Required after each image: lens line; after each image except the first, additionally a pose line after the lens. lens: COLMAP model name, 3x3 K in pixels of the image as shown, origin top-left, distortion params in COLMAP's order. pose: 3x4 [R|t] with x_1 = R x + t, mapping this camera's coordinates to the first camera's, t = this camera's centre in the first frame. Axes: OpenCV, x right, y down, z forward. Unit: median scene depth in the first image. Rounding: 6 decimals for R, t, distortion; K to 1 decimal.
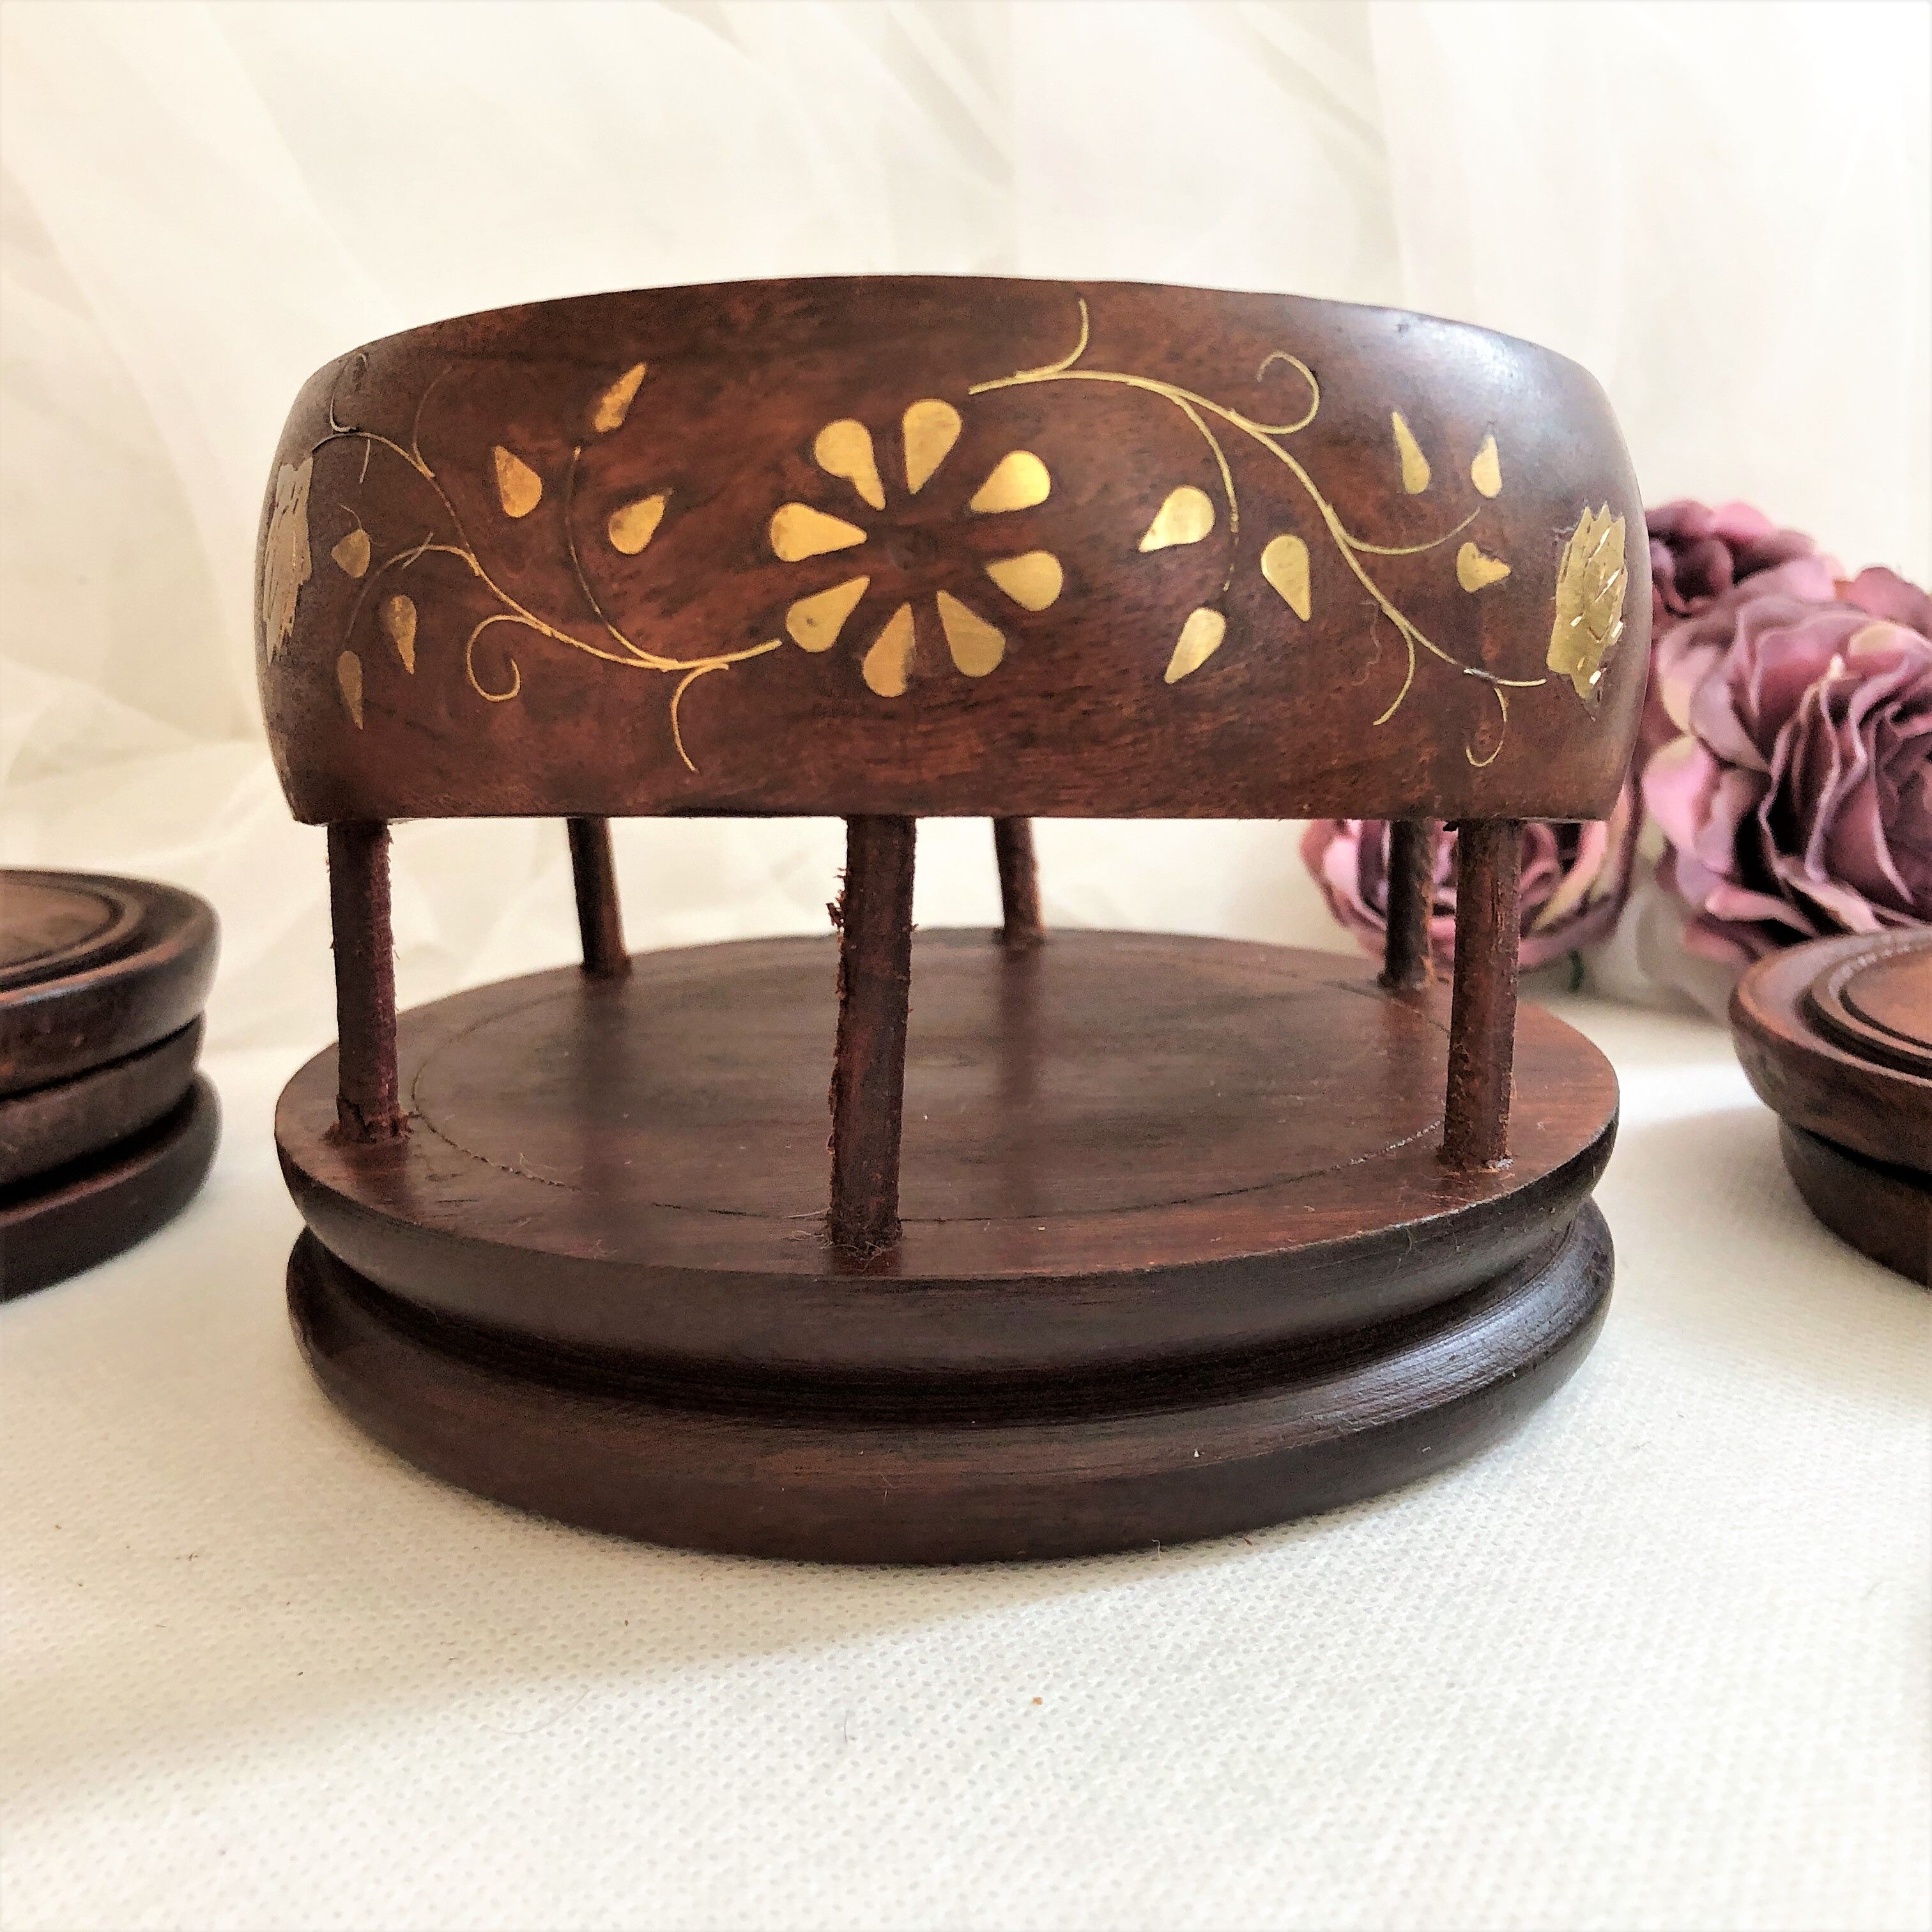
lens RADIAL K [[2184.9, 0, 931.4], [0, 2184.9, 964.0], [0, 0, 1]] dist [0.158200, -0.580822]
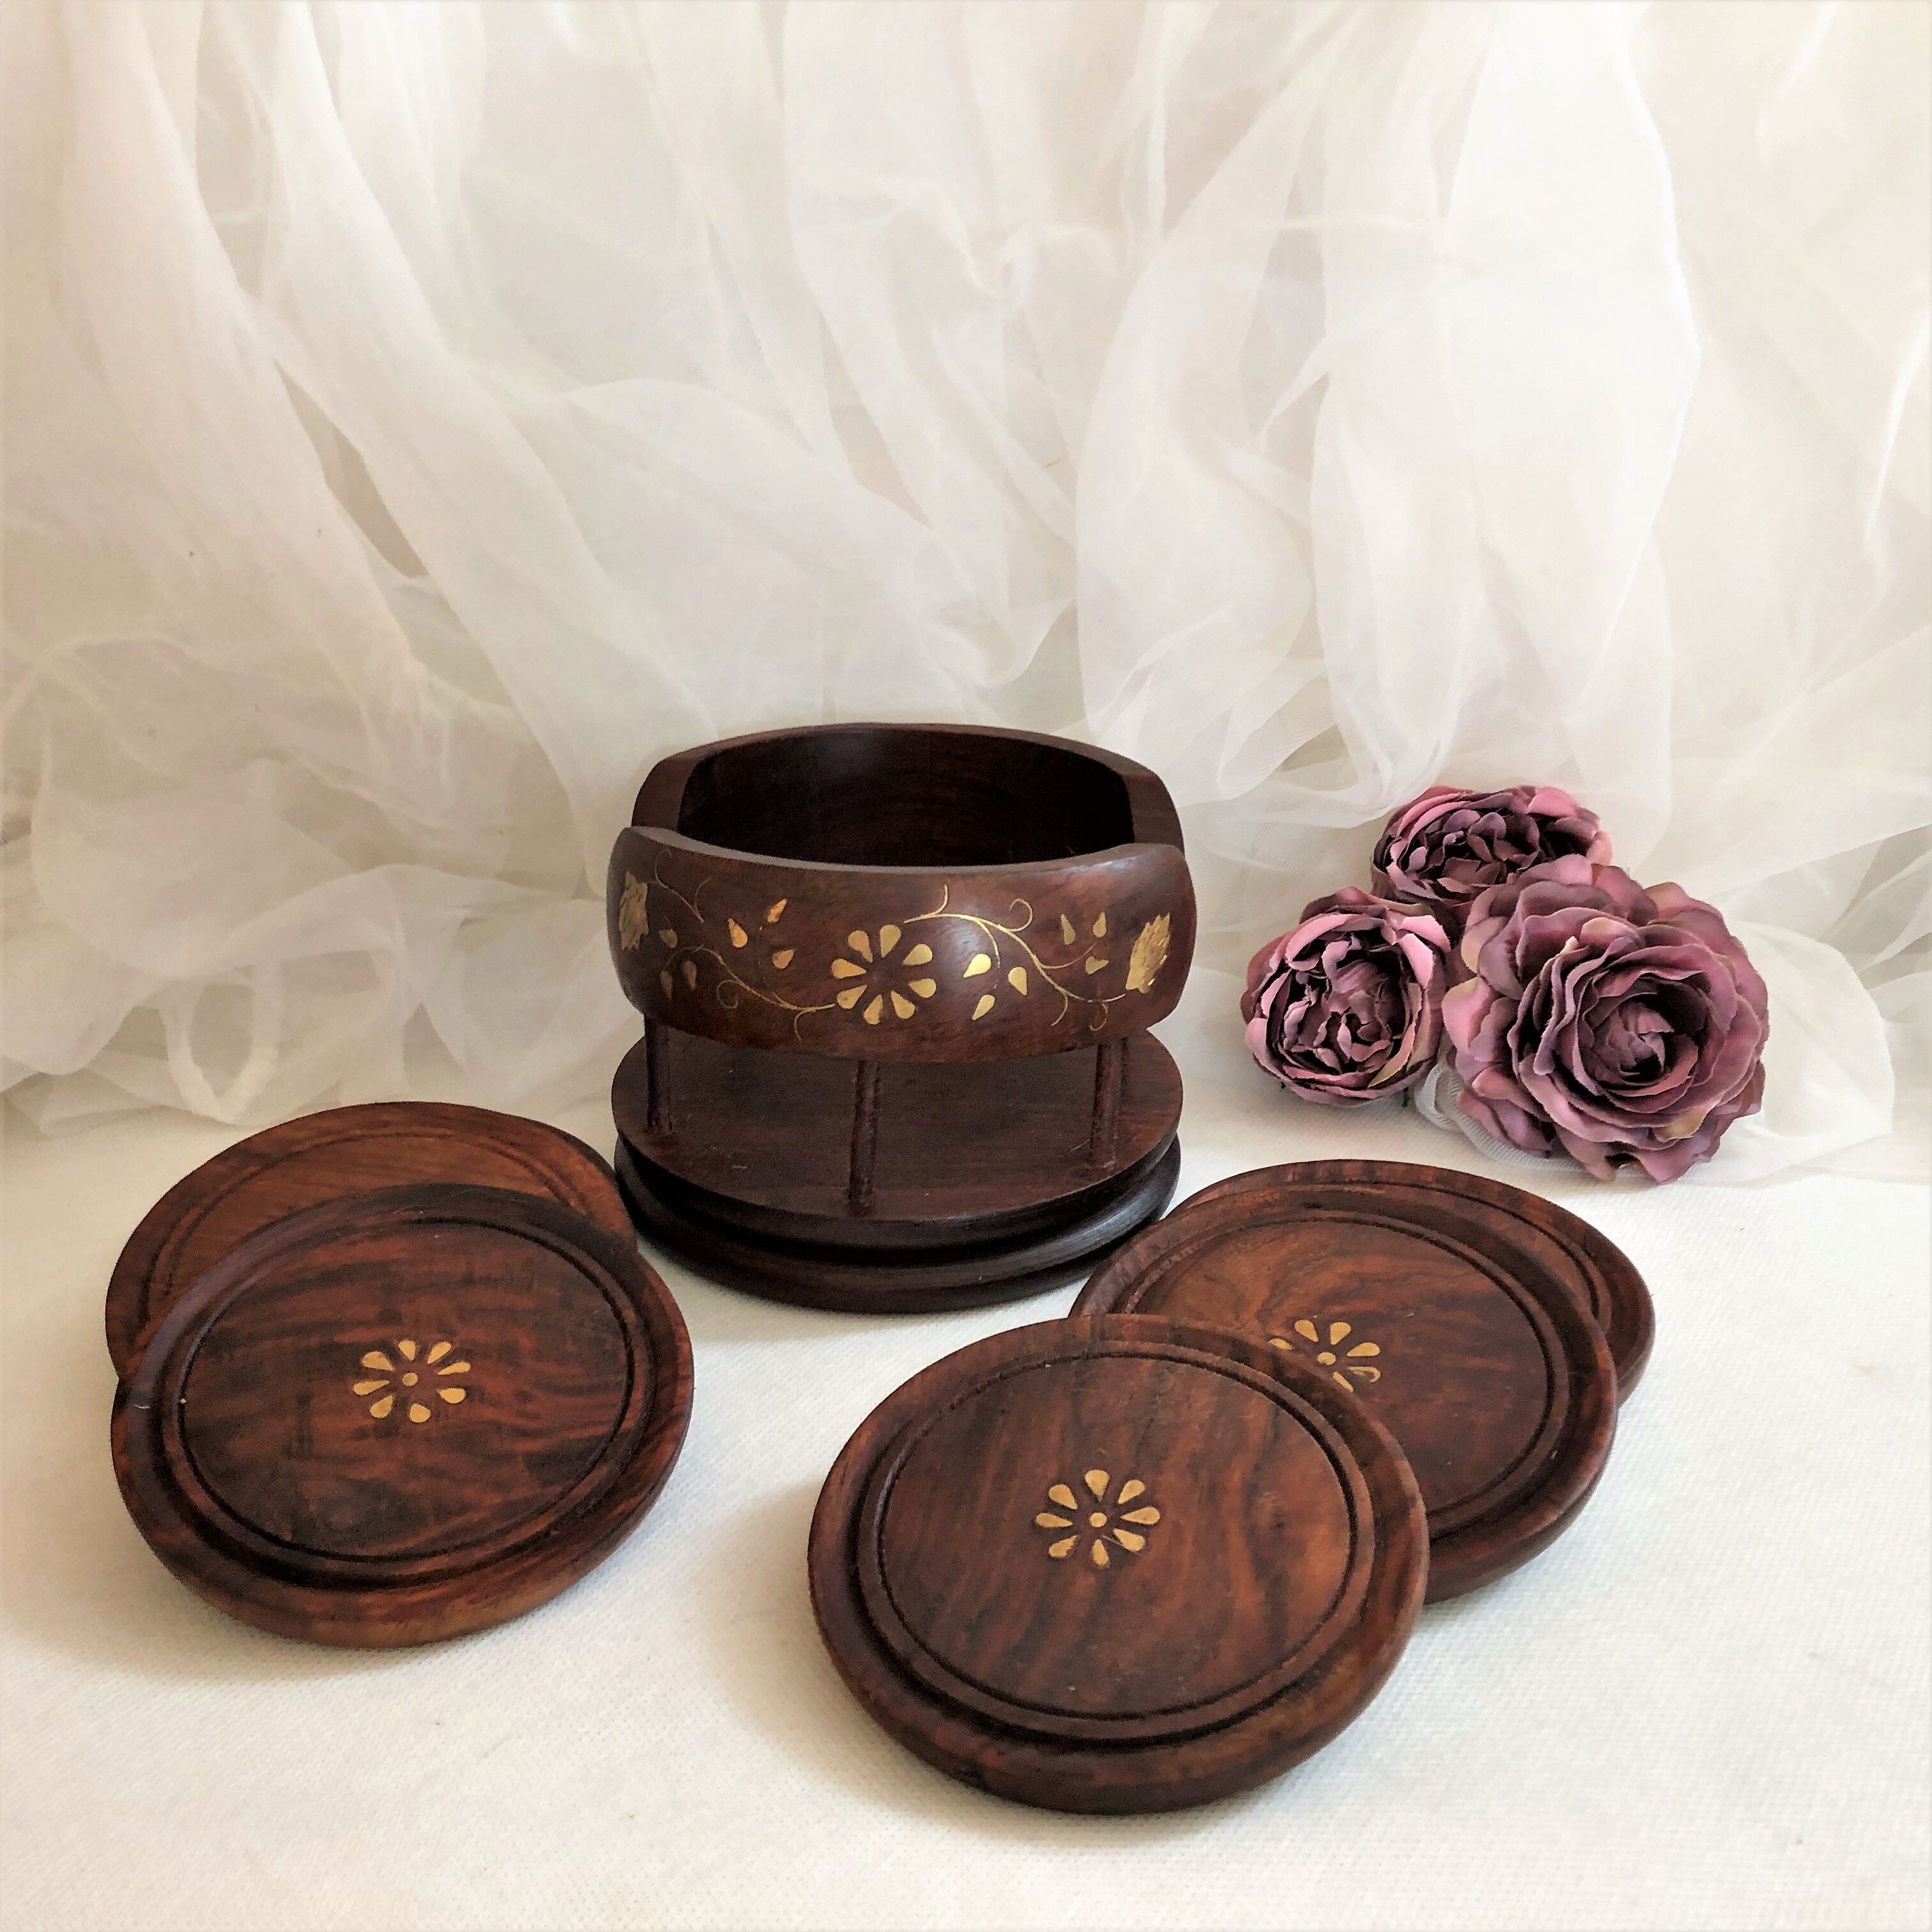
lens RADIAL K [[2241.4, 0, 965.2], [0, 2241.4, 912.4], [0, 0, 1]] dist [0.156157, -0.594244]
pose [[0.999615, 0.022919, 0.015667, 0.049180], [-0.025431, 0.982283, 0.185671, -0.780860], [-0.011134, -0.185998, 0.982487, -1.747349]]
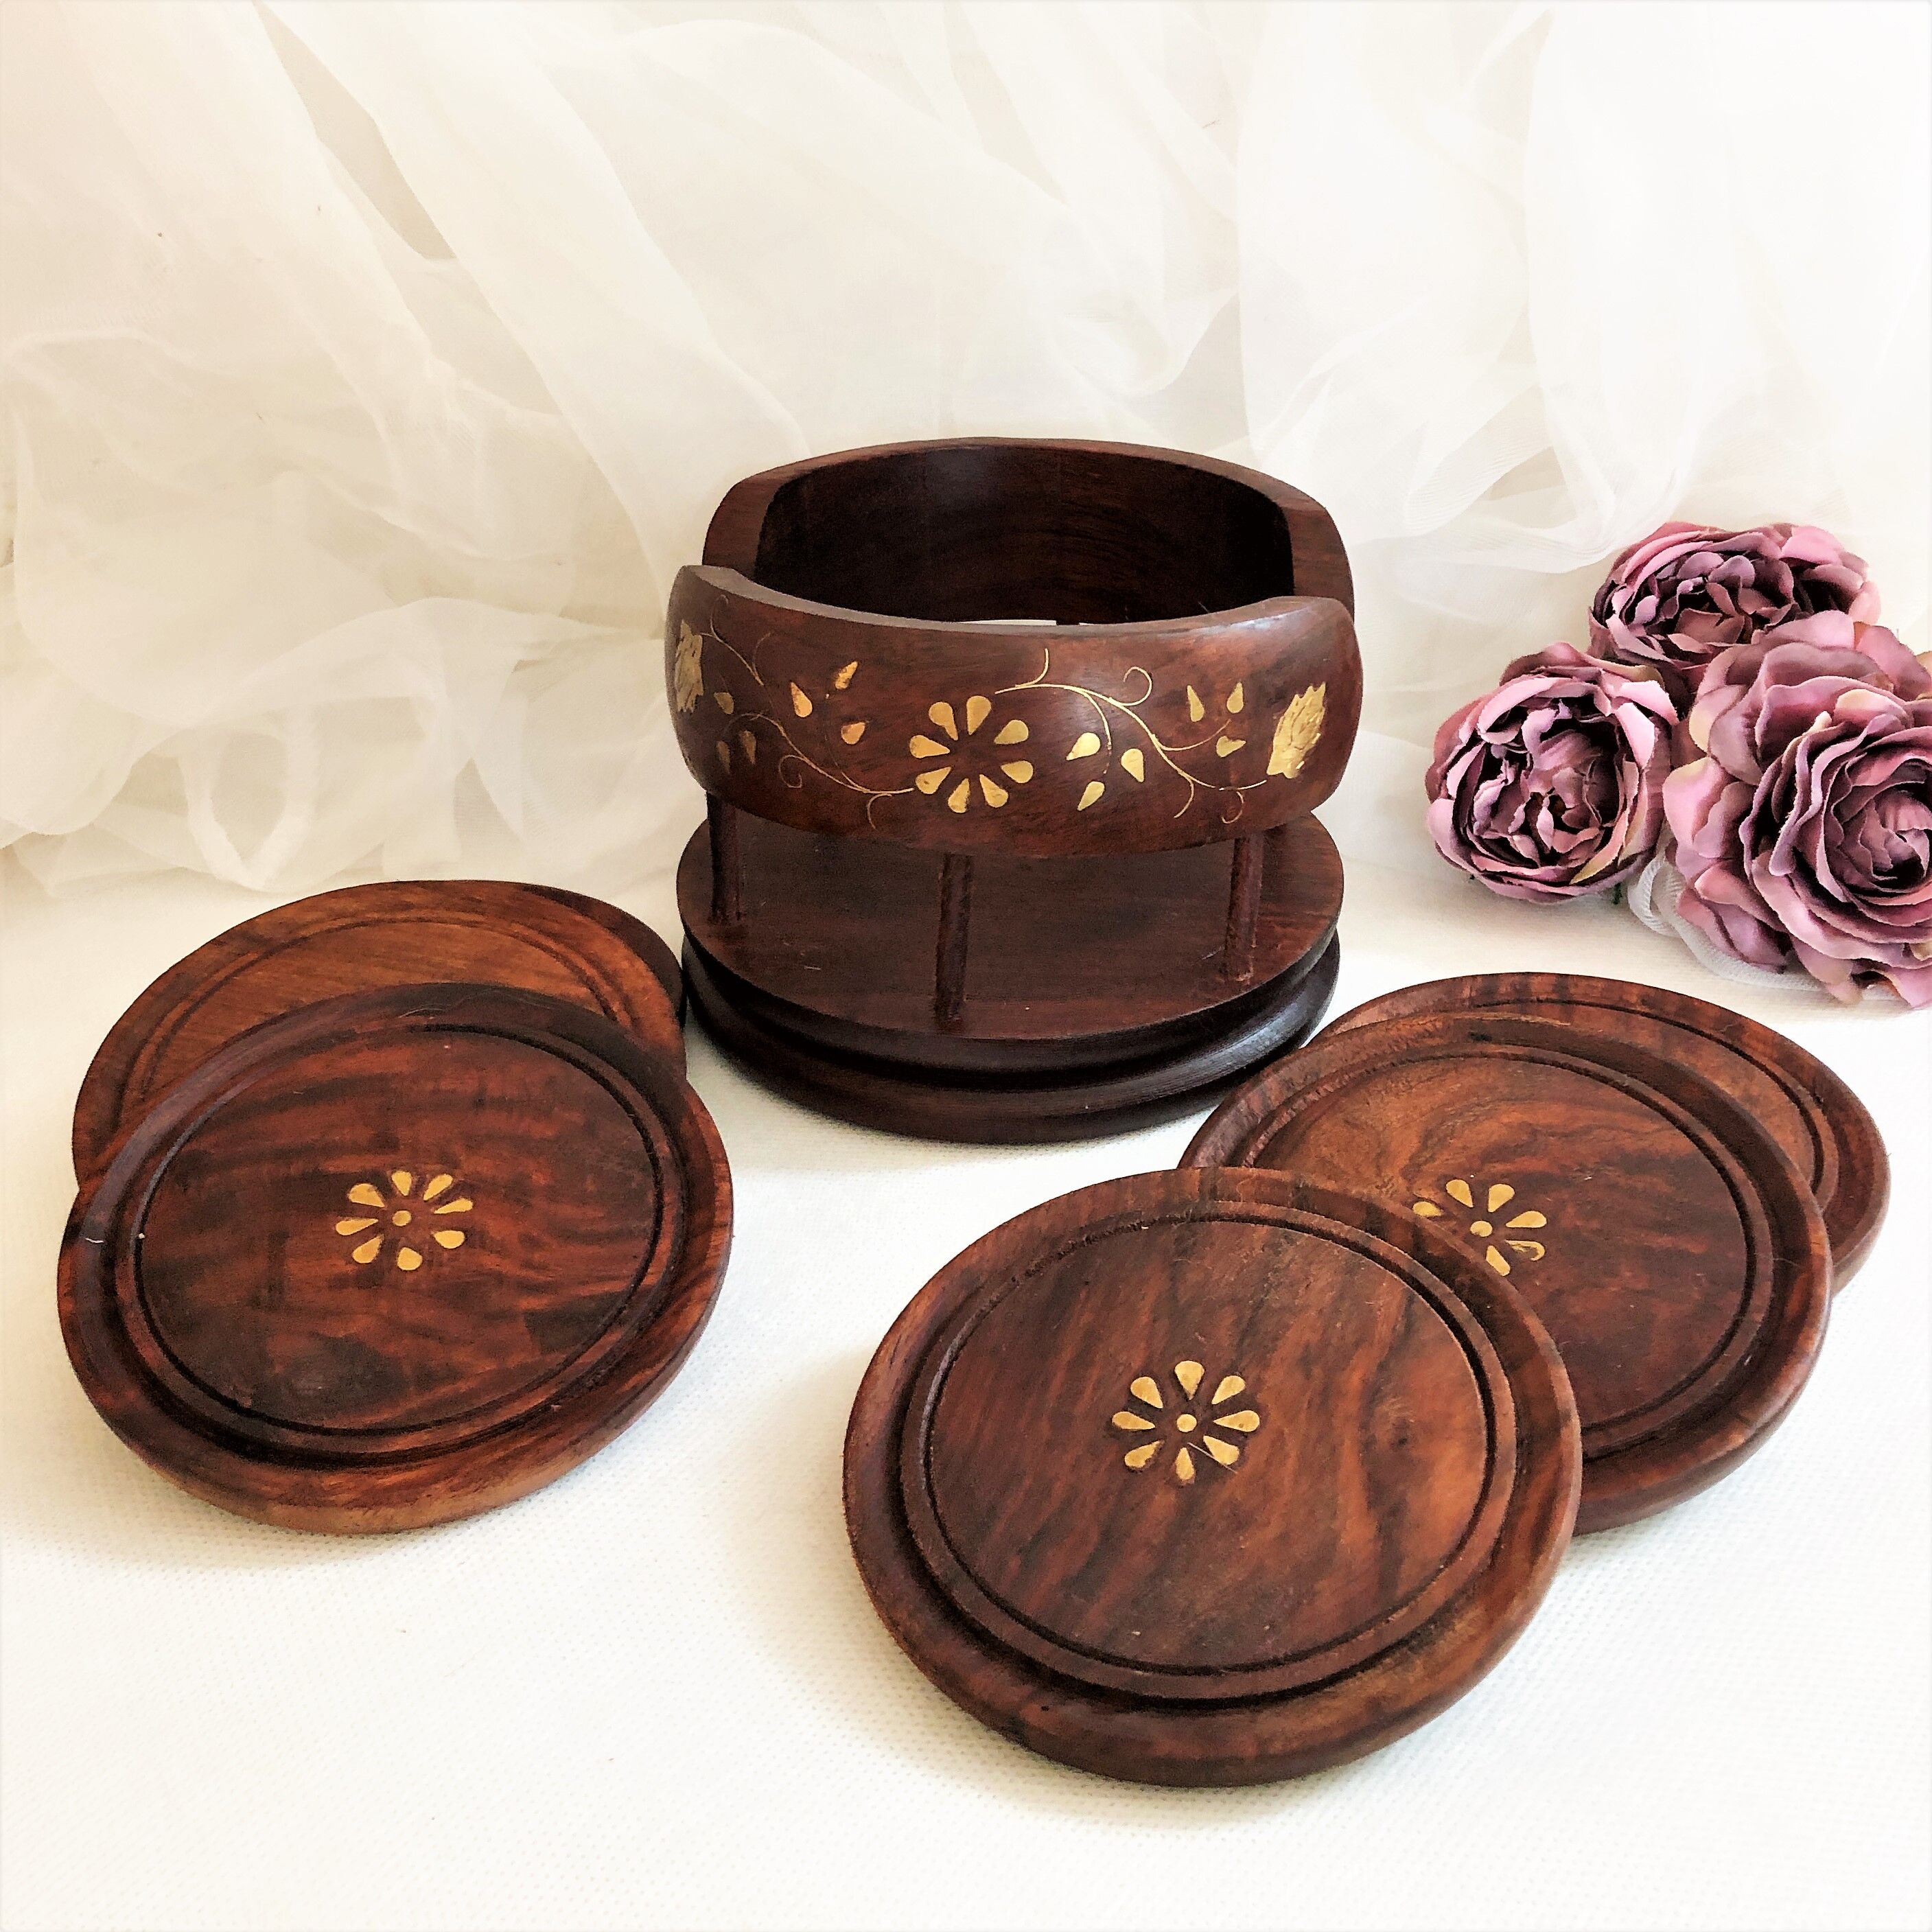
lens RADIAL K [[2389.4, 0, 1046.7], [0, 2389.4, 854.2], [0, 0, 1]] dist [0.159280, -0.641702]
pose [[0.997644, 0.046569, -0.050367, 0.201844], [-0.030102, 0.956982, 0.288583, -0.806423], [0.061639, -0.286387, 0.956129, -1.427438]]
